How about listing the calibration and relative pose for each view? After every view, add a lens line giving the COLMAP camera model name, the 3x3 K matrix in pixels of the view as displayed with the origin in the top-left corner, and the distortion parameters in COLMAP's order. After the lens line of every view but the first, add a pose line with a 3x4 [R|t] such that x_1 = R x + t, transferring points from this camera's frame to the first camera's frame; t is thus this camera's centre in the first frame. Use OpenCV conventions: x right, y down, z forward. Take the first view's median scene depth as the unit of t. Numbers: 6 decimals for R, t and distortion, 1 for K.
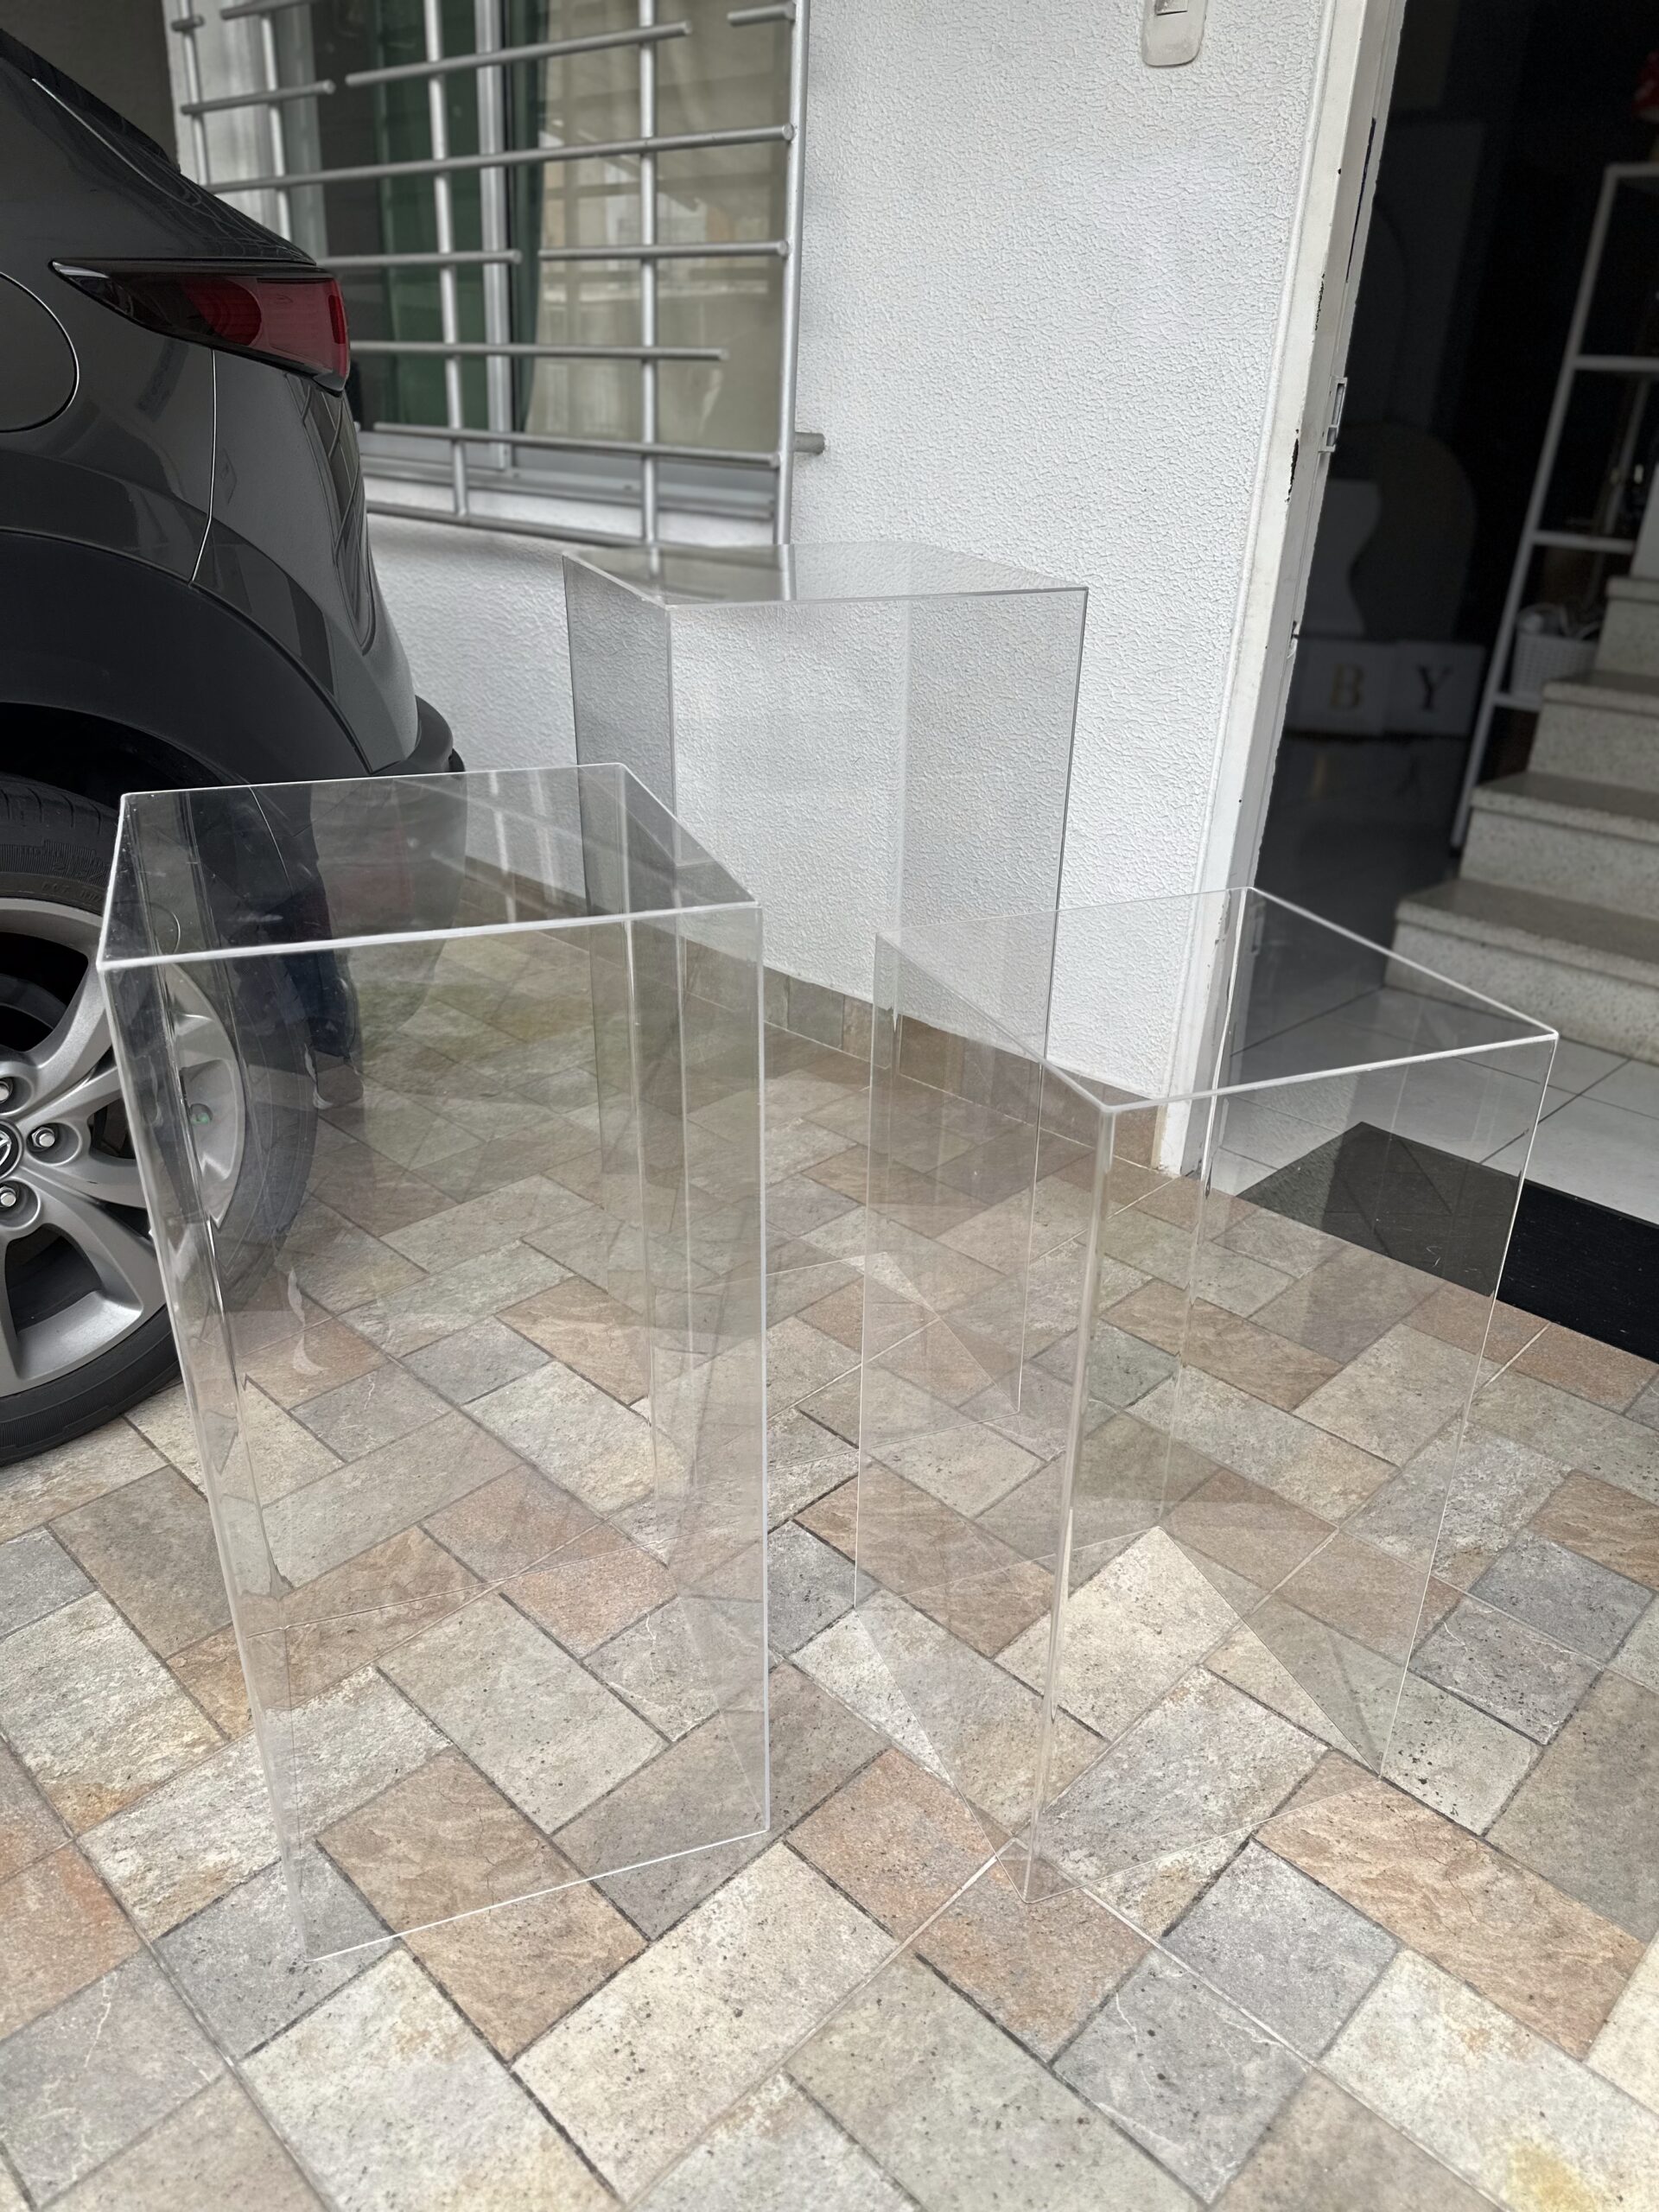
lens RADIAL K [[1573.3, 0, 810.2], [0, 1573.3, 1171.5], [0, 0, 1]] dist [0.027751, -0.031277]
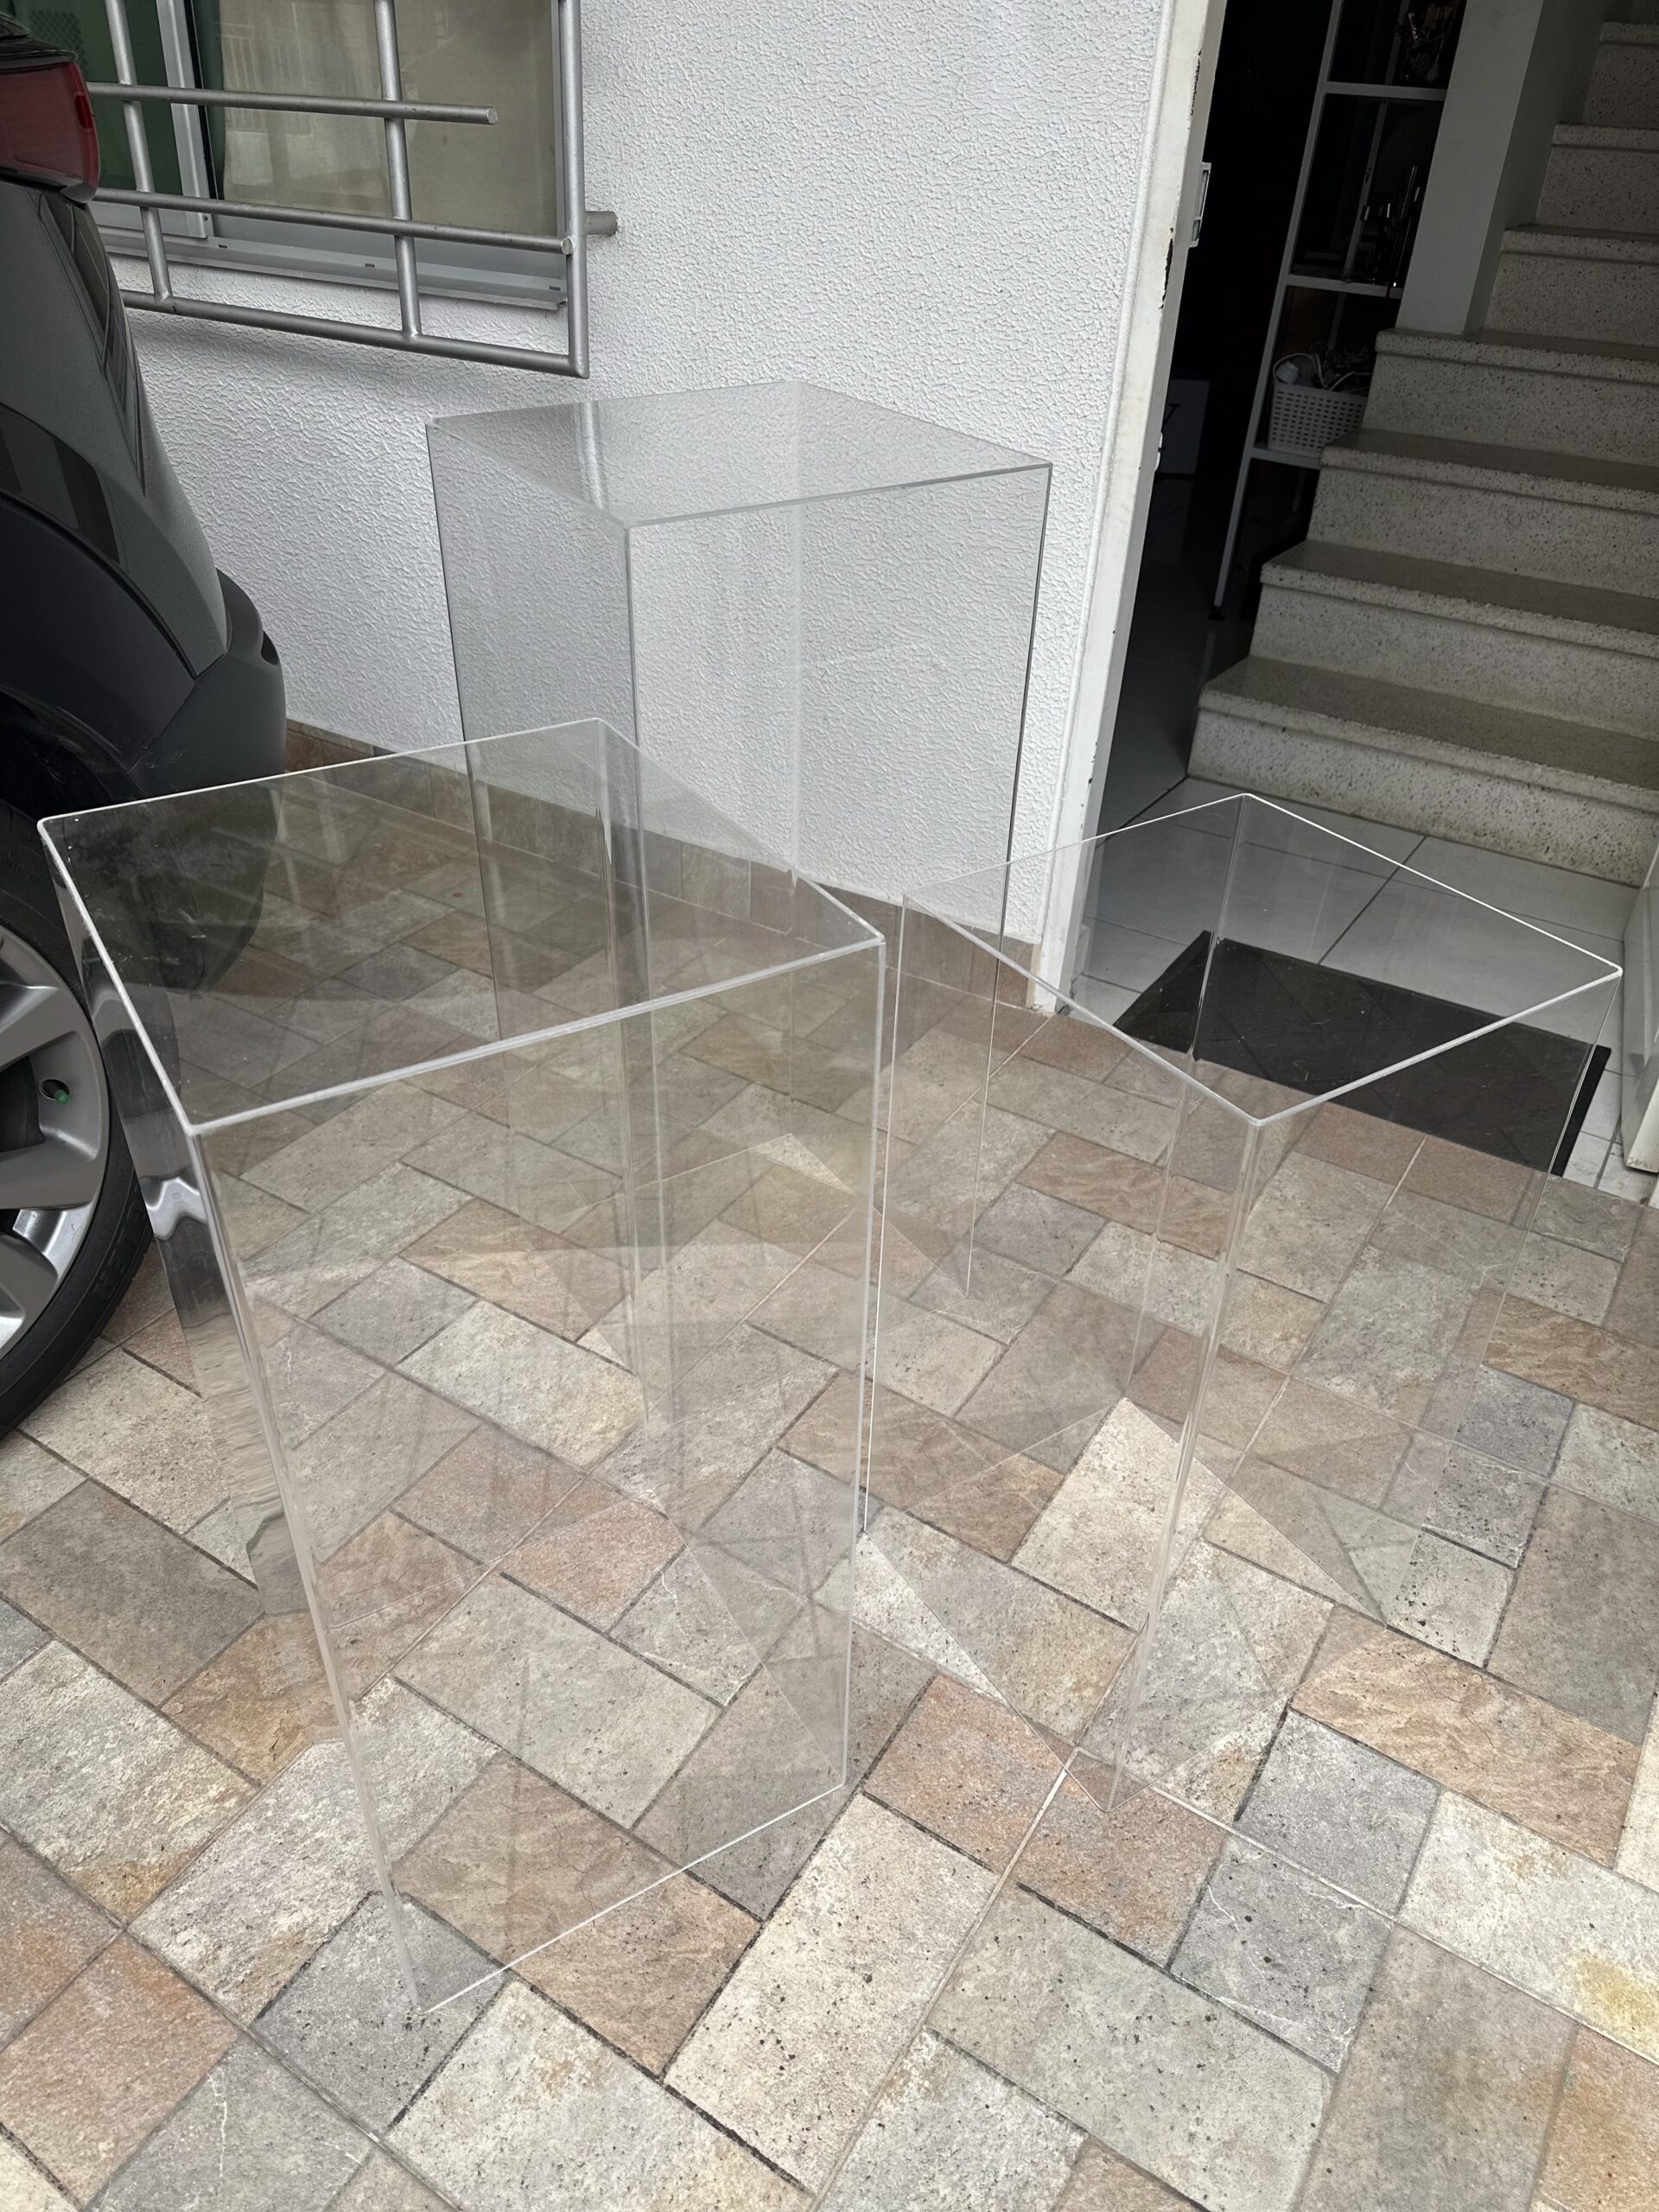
lens RADIAL K [[1573.3, 0, 812.1], [0, 1573.3, 1167.2], [0, 0, 1]] dist [0.027751, -0.031277]
pose [[0.978513, -0.116078, 0.170405, -0.153741], [0.088346, 0.982801, 0.162165, -0.120772], [-0.186298, -0.143626, 0.971939, 0.069770]]
